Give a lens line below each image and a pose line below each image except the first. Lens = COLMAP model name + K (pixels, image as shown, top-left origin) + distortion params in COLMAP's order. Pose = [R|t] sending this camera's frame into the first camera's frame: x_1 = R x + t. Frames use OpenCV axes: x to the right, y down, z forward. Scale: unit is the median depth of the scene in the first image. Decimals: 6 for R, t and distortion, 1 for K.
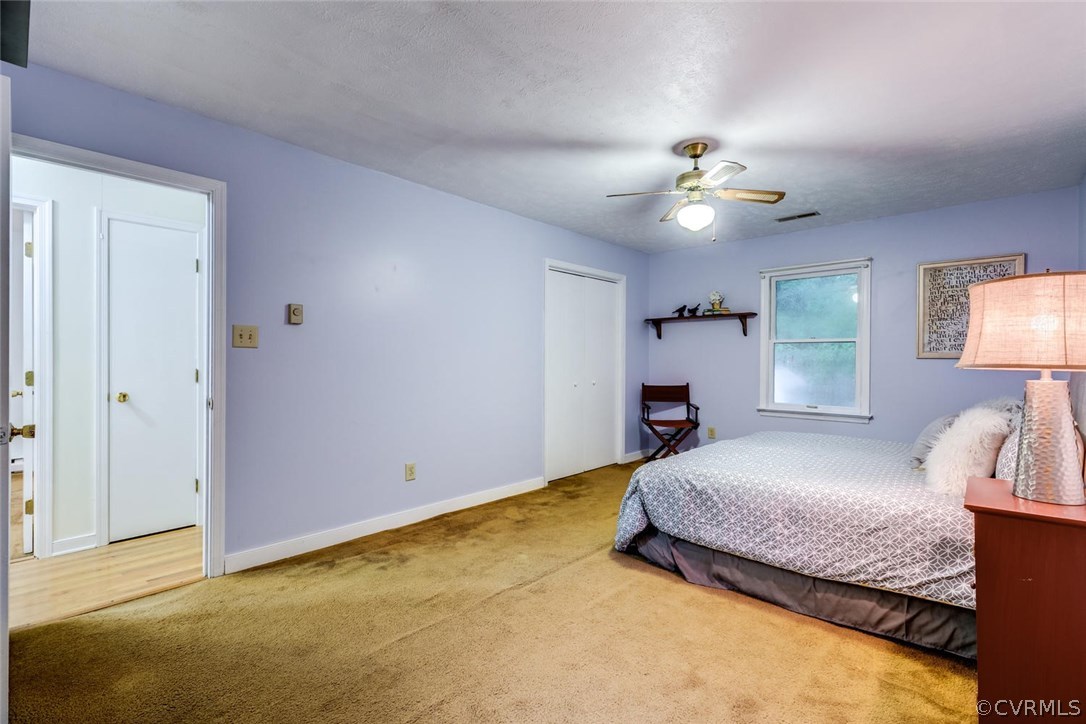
lens RADIAL K [[511.0, 0, 540.9], [0, 511.0, 362.1], [0, 0, 1]] dist [-0.005843, 0.000062]
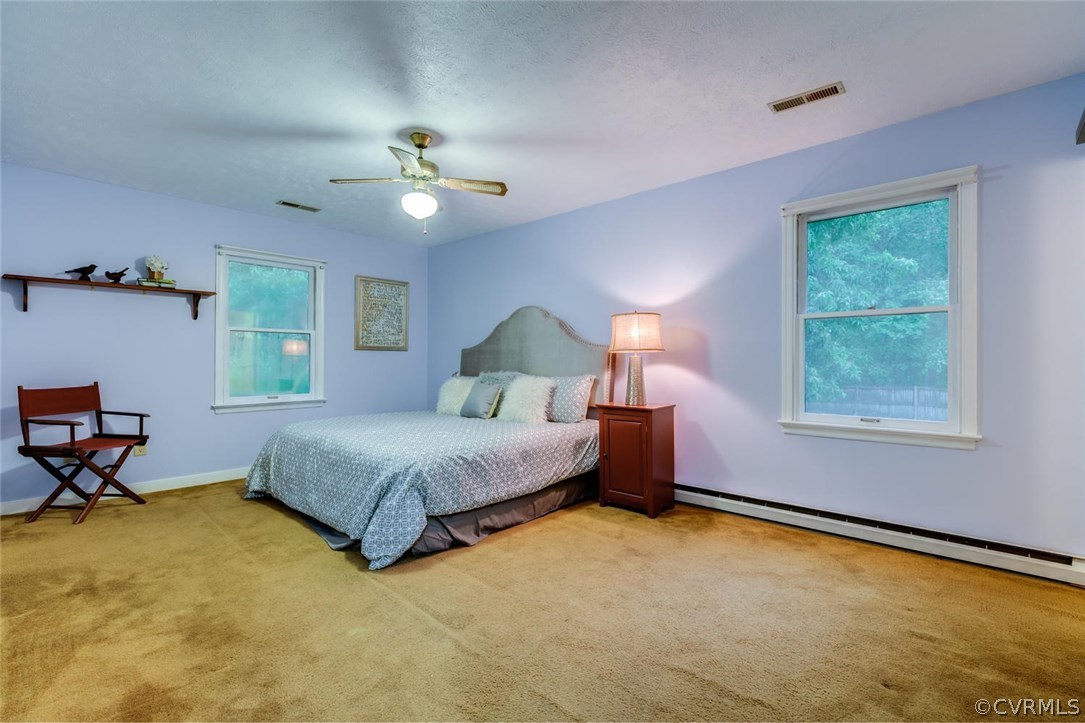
lens RADIAL K [[510.5, 0, 540.8], [0, 510.5, 360.1], [0, 0, 1]] dist [-0.005843, 0.000062]
pose [[-0.058509, 0.000292, 0.998287, -0.749030], [0.003537, 0.999994, -0.000085, 0.027403], [-0.998281, 0.003526, -0.058509, 0.834673]]
